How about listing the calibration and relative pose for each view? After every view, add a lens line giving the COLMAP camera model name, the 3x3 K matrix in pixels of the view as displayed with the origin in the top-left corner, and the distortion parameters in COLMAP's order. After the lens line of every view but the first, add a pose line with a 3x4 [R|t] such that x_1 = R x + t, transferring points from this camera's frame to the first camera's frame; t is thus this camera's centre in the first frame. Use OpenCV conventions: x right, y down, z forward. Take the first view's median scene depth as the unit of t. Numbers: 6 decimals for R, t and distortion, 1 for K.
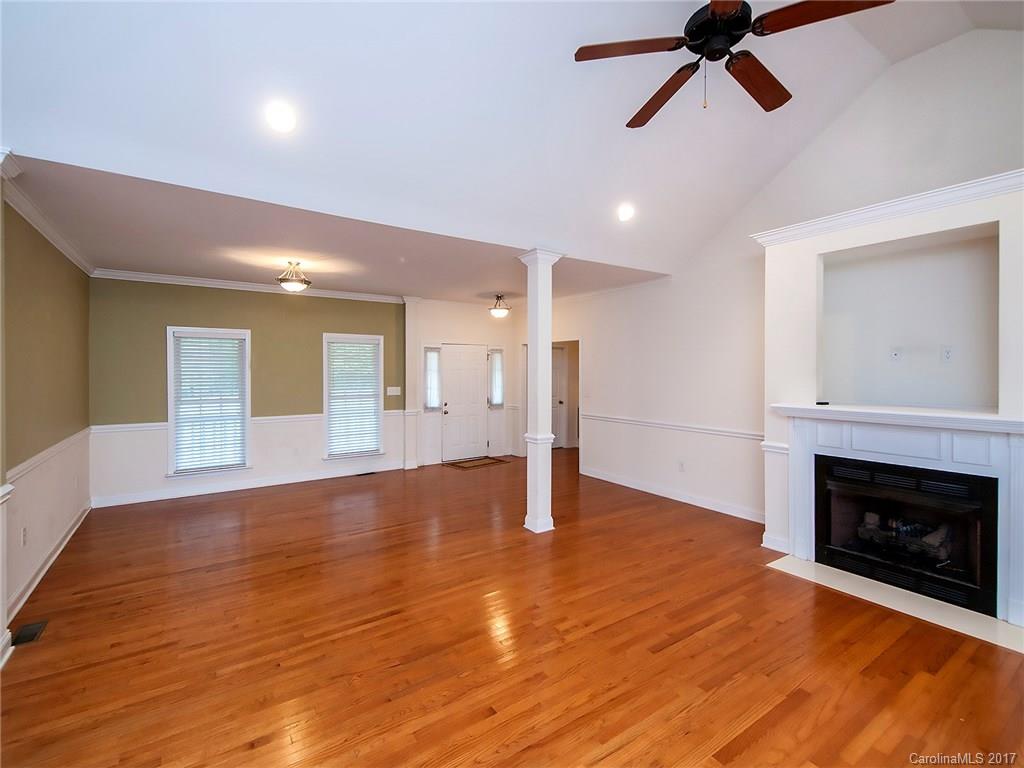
lens RADIAL K [[462.9, 0, 515.3], [0, 462.9, 377.4], [0, 0, 1]] dist [0.012924, 0.000098]
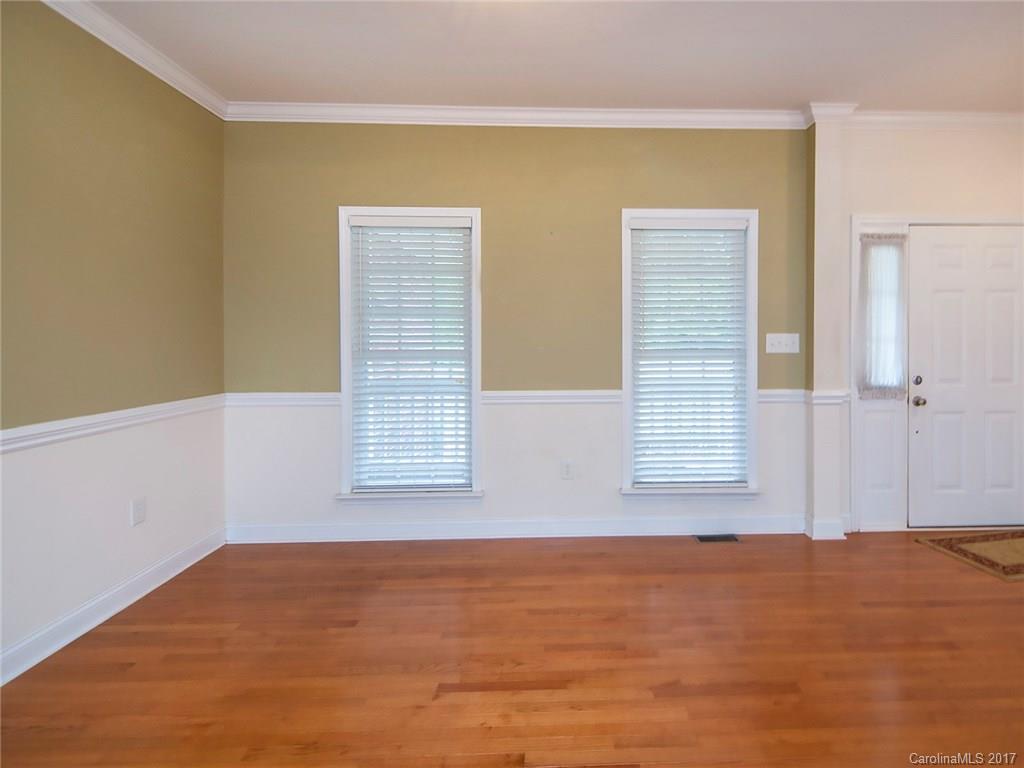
lens RADIAL K [[462.9, 0, 536.0], [0, 462.9, 342.8], [0, 0, 1]] dist [0.012924, 0.000098]
pose [[0.833554, -0.001029, -0.552437, -0.220770], [-0.005716, 0.999929, -0.010487, 0.035339], [0.552409, 0.011899, 0.833488, 0.541792]]
